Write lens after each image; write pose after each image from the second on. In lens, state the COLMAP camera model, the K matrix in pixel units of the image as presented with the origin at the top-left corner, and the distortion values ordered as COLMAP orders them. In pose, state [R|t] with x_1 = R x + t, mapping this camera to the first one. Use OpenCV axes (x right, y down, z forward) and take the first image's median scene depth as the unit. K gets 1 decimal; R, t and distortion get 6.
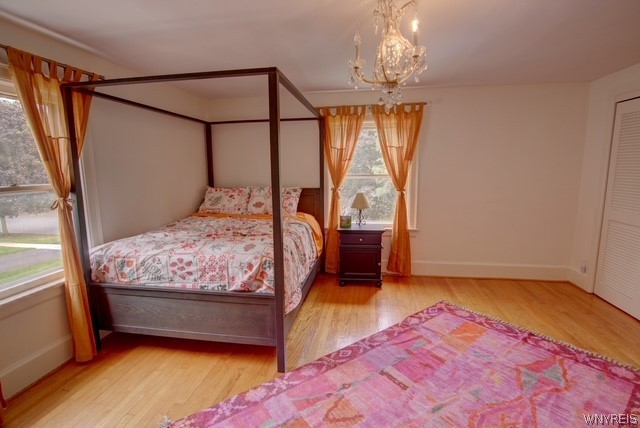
lens RADIAL K [[317.4, 0, 318.8], [0, 317.4, 215.9], [0, 0, 1]] dist [-0.024923, 0.002567]
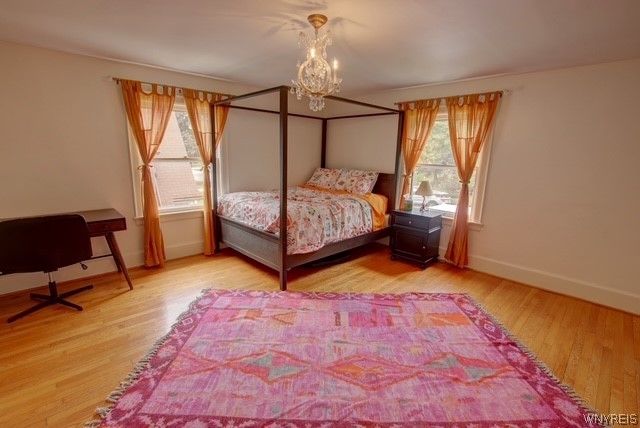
lens RADIAL K [[294.5, 0, 321.2], [0, 294.5, 213.3], [0, 0, 1]] dist [-0.015788, -0.001190]
pose [[0.810023, 0.149373, -0.567054, 0.649294], [-0.124604, 0.988773, 0.082468, -0.003846], [0.573007, 0.003856, 0.819541, -0.033955]]
